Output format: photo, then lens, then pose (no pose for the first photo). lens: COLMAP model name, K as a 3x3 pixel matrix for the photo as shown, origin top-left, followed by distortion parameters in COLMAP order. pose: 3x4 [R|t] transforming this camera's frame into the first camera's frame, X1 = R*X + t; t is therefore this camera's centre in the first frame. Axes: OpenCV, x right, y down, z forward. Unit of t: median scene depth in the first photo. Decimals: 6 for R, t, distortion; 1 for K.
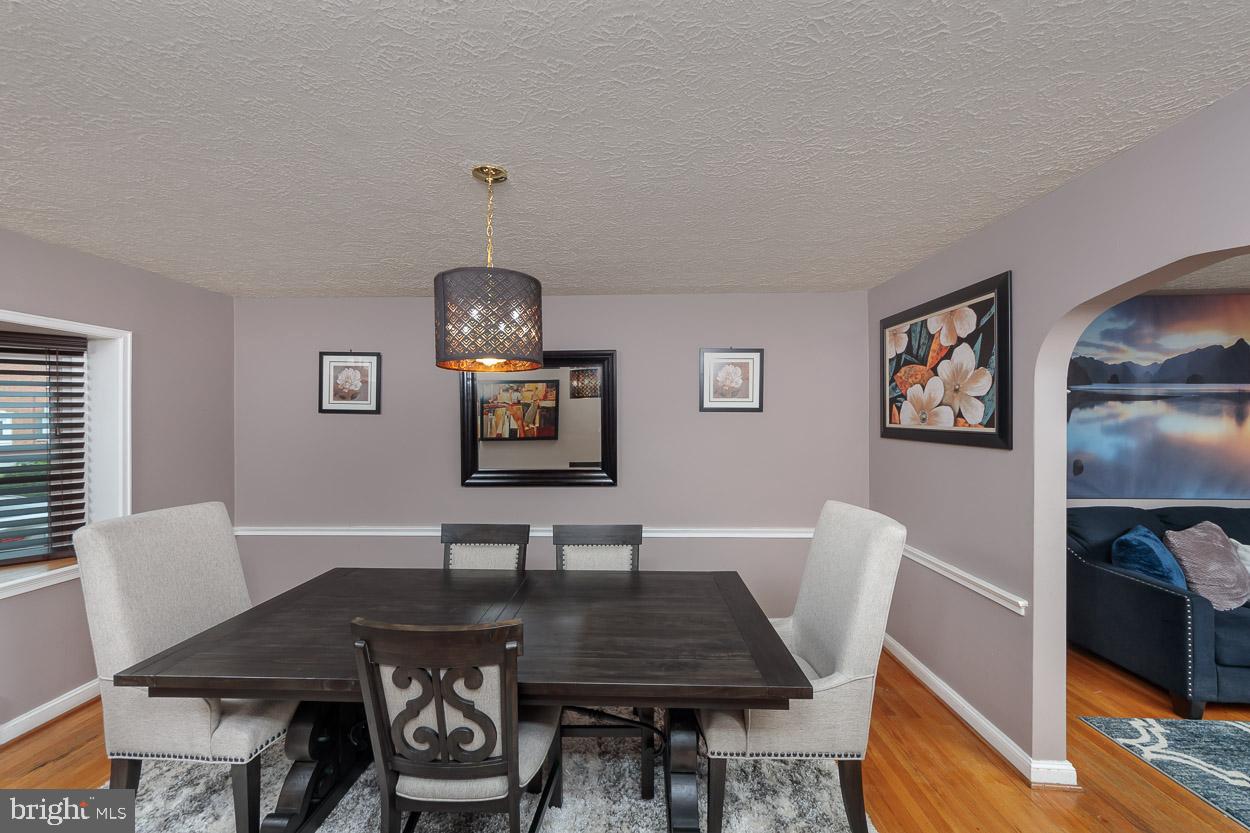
lens RADIAL K [[489.5, 0, 618.7], [0, 489.5, 406.7], [0, 0, 1]] dist [-0.004564, 0.000647]
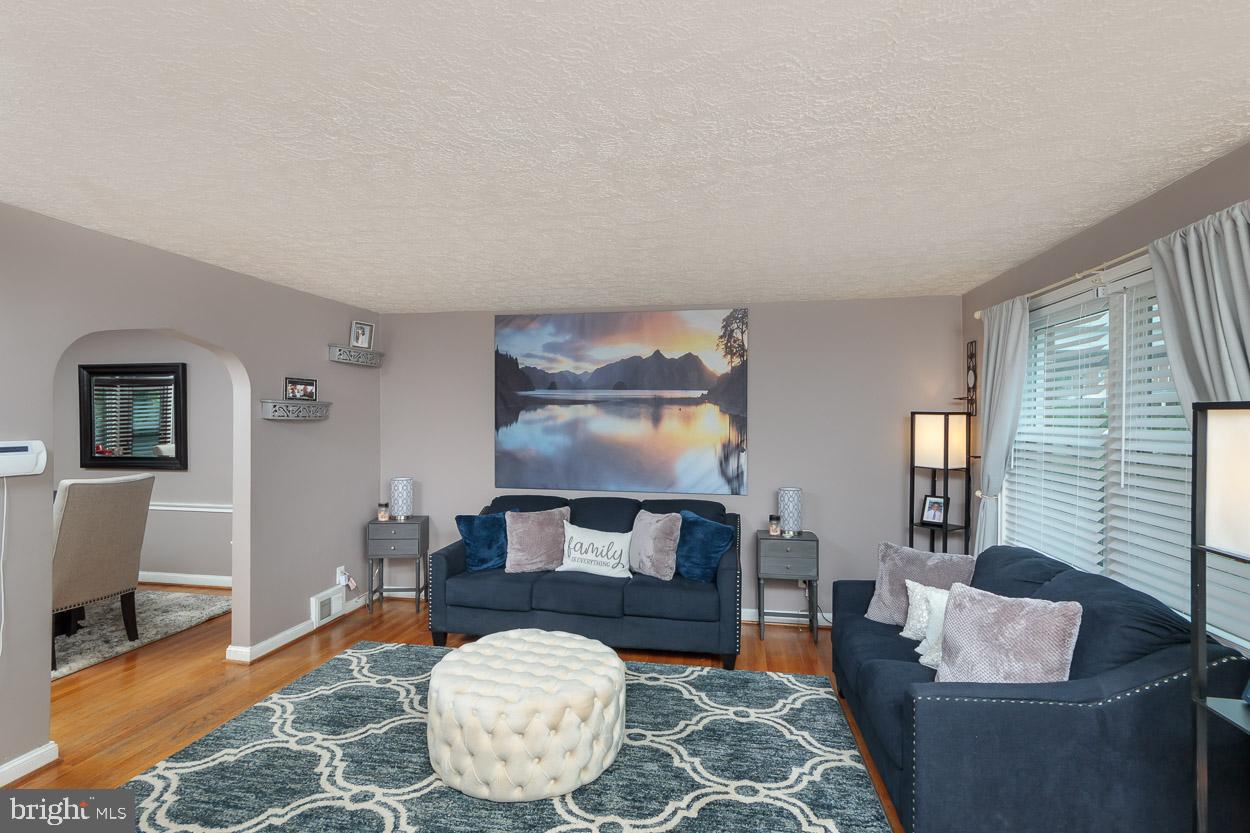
lens RADIAL K [[590.7, 0, 625.0], [0, 590.7, 420.0], [0, 0, 1]] dist [-0.012834, 0.003863]
pose [[0.990639, 0.007557, -0.136298, 1.696979], [-0.004474, 0.999727, 0.022913, -0.010813], [0.136434, -0.022089, 0.990403, -0.449536]]
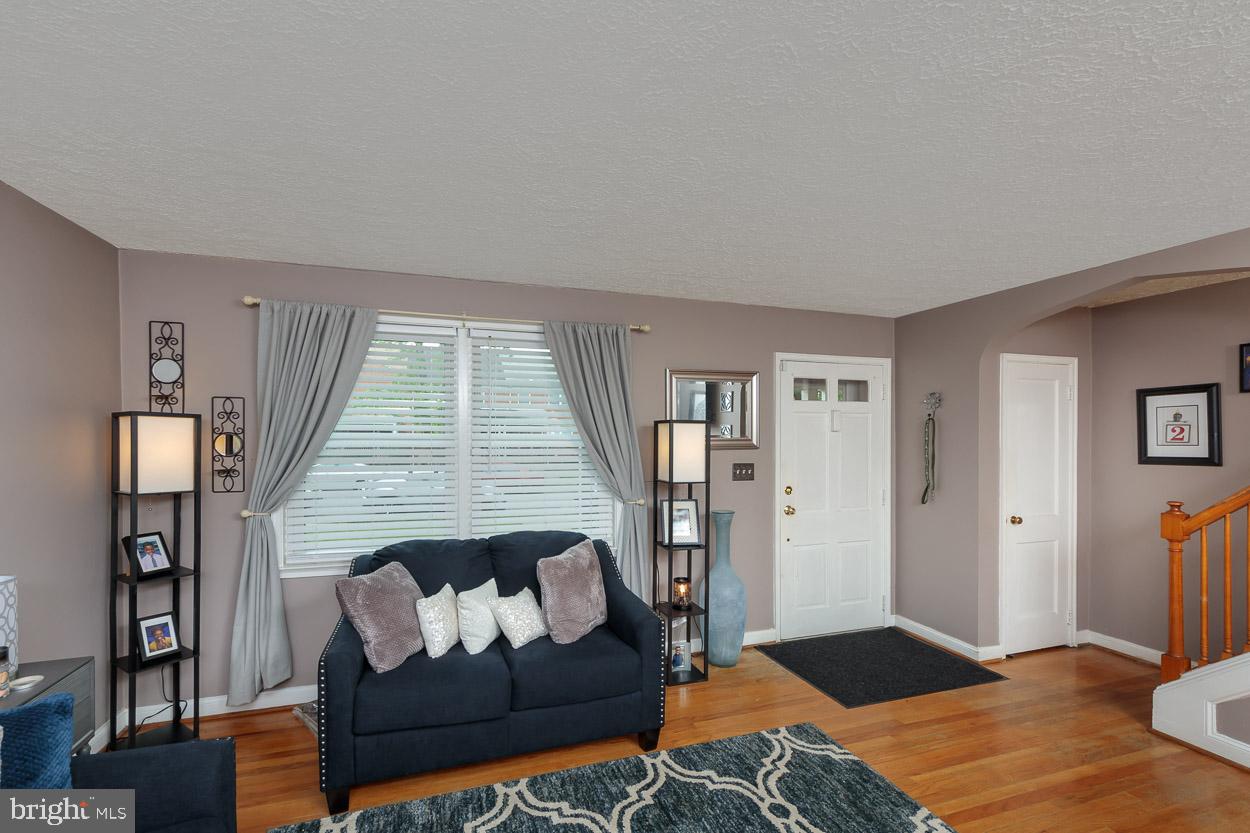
lens RADIAL K [[540.9, 0, 637.5], [0, 540.9, 437.9], [0, 0, 1]] dist [-0.002125, -0.001393]
pose [[-0.348691, 0.000535, 0.937237, 1.095325], [-0.021366, 0.999735, -0.008520, 0.033760], [-0.936994, -0.022996, -0.348588, 0.670167]]
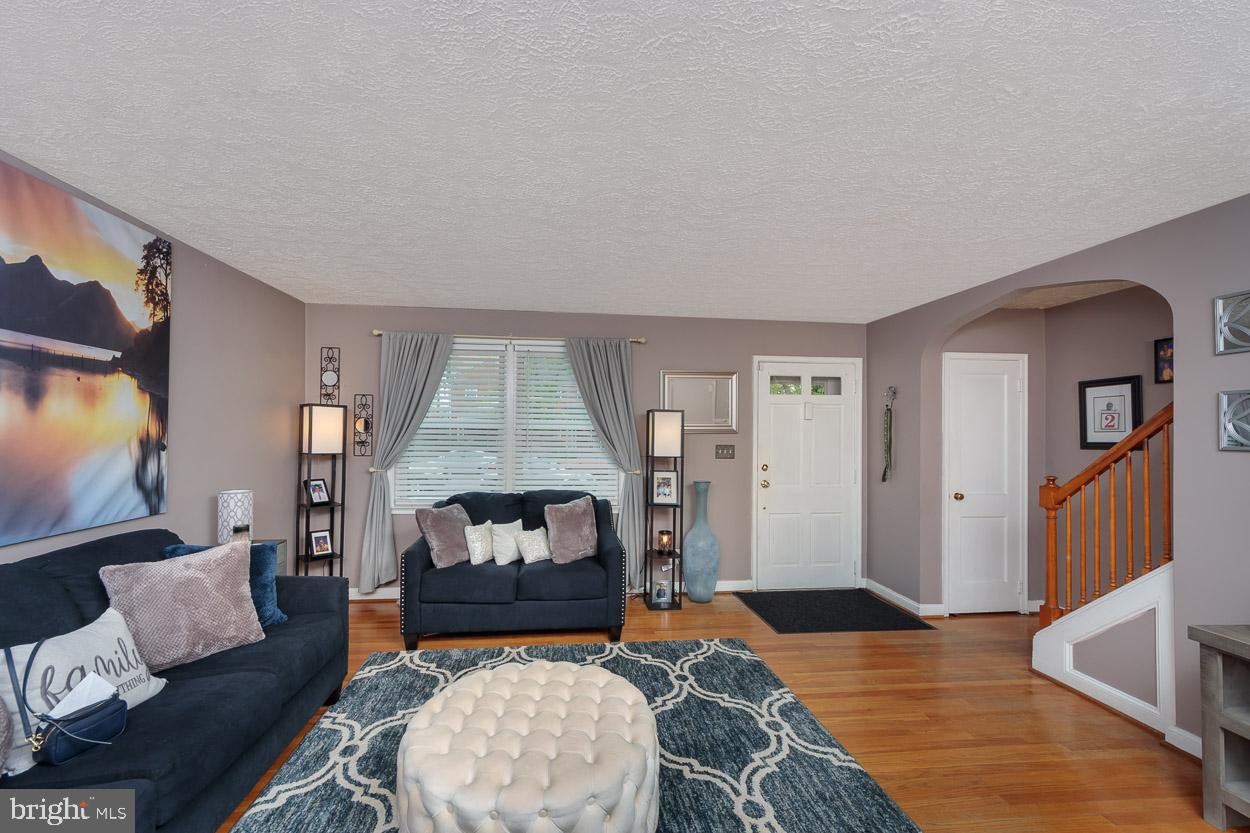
lens RADIAL K [[489.5, 0, 606.2], [0, 489.5, 419.4], [0, 0, 1]] dist [-0.004564, 0.000647]
pose [[-0.136741, 0.020848, 0.990387, 0.765056], [-0.031293, 0.999189, -0.025354, 0.053852], [-0.990112, -0.034459, -0.135978, 0.509693]]
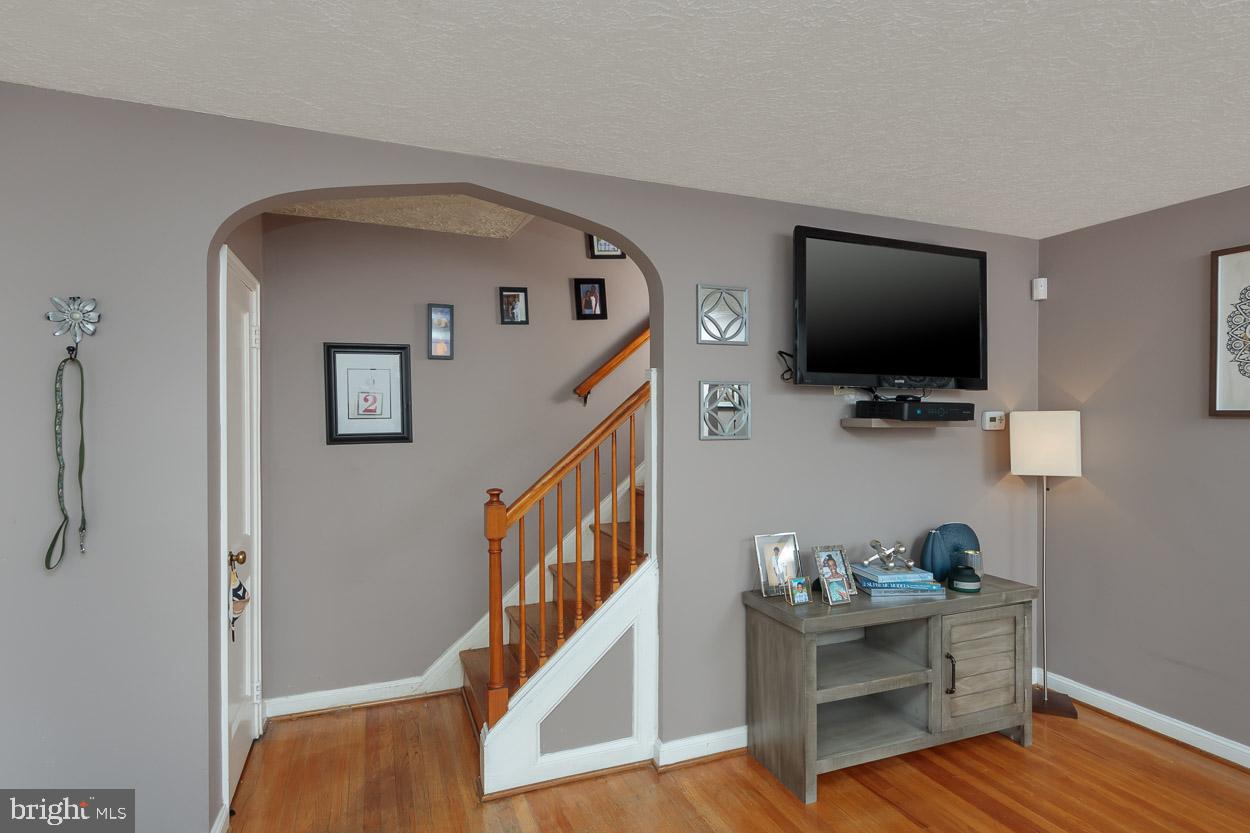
lens RADIAL K [[640.3, 0, 625.1], [0, 640.3, 421.0], [0, 0, 1]] dist [-0.000765, -0.001144]
pose [[-0.921298, 0.002891, -0.388846, 1.872113], [0.007348, 0.999923, -0.009975, 0.033235], [0.388787, -0.012047, -0.921249, 0.321337]]
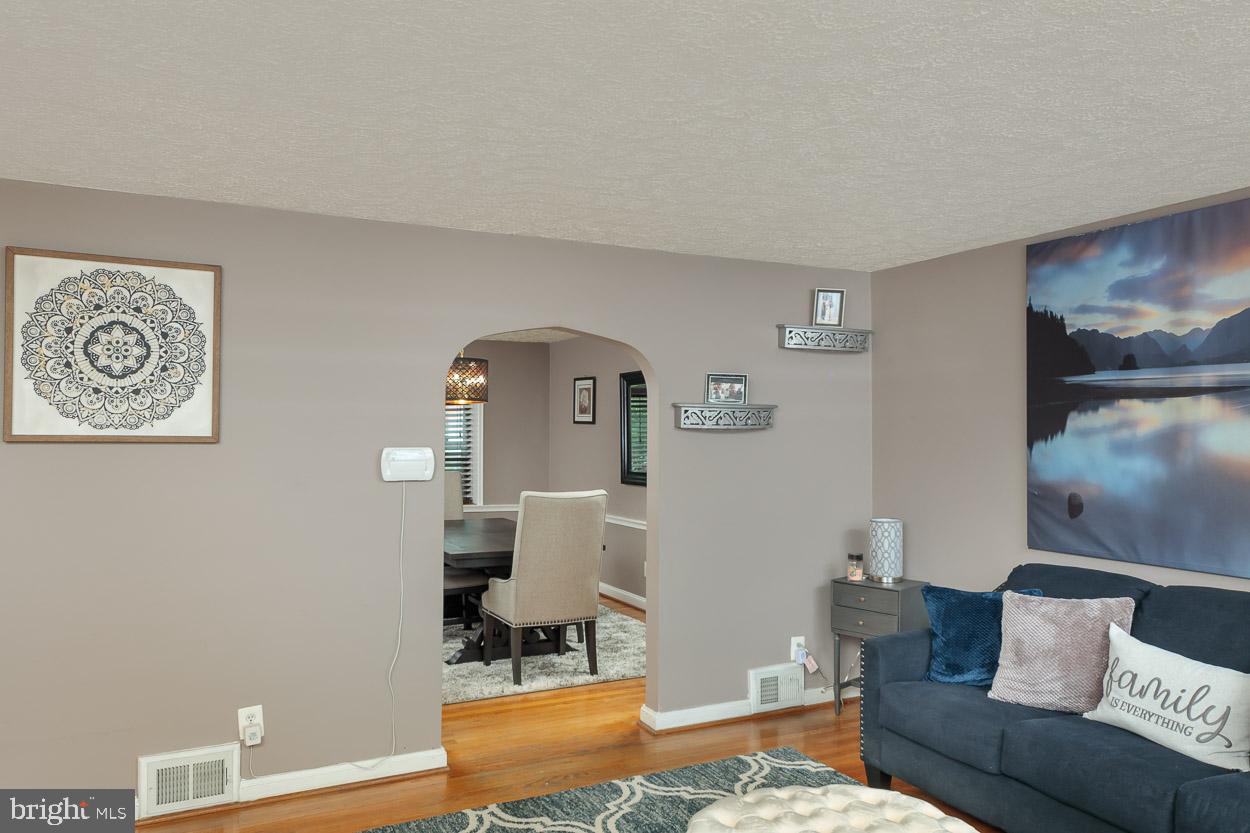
lens RADIAL K [[877.9, 0, 616.1], [0, 877.9, 422.6], [0, 0, 1]] dist [-0.000869, -0.003092]
pose [[0.485775, -0.005023, -0.874069, 2.036109], [0.014339, 0.999895, 0.002223, 0.007238], [0.873966, -0.013613, 0.485796, -0.092569]]
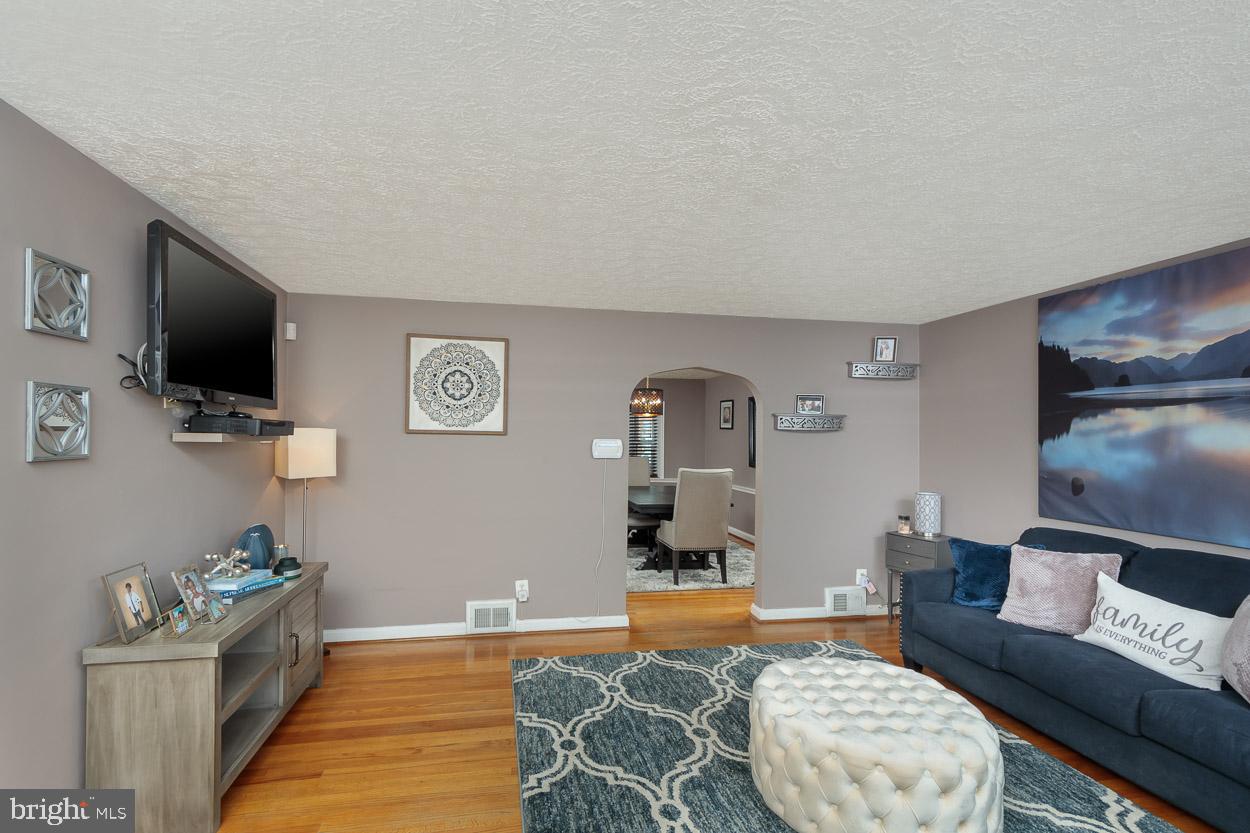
lens RADIAL K [[540.9, 0, 593.3], [0, 540.9, 428.3], [0, 0, 1]] dist [-0.002125, -0.001393]
pose [[0.206615, -0.008318, -0.978387, 2.102663], [0.008701, 0.999940, -0.006664, 0.024842], [0.978384, -0.007136, 0.206675, -0.050577]]
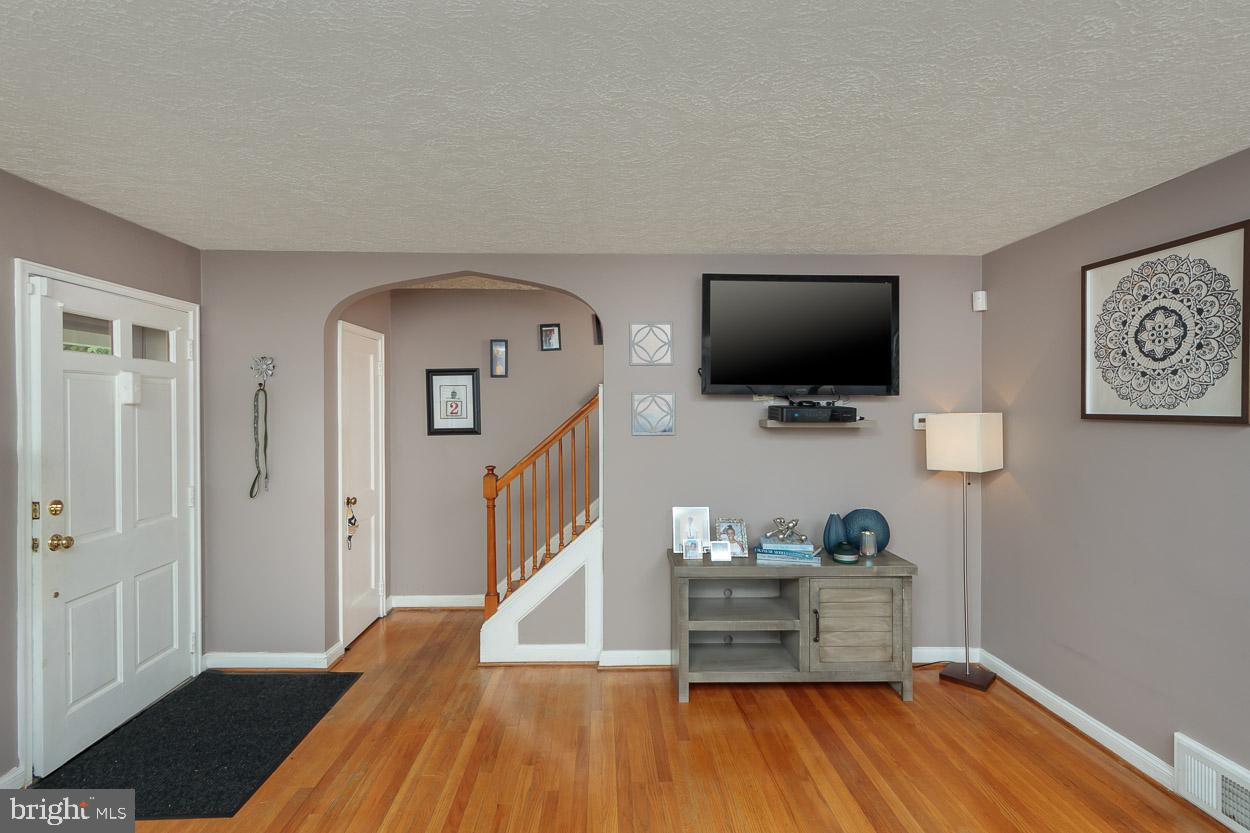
lens RADIAL K [[590.7, 0, 601.8], [0, 590.7, 413.7], [0, 0, 1]] dist [-0.012834, 0.003863]
pose [[-0.999170, 0.001831, -0.040706, 1.497656], [0.002489, 0.999867, -0.016138, 0.027492], [0.040671, -0.016225, -0.999041, 0.705375]]
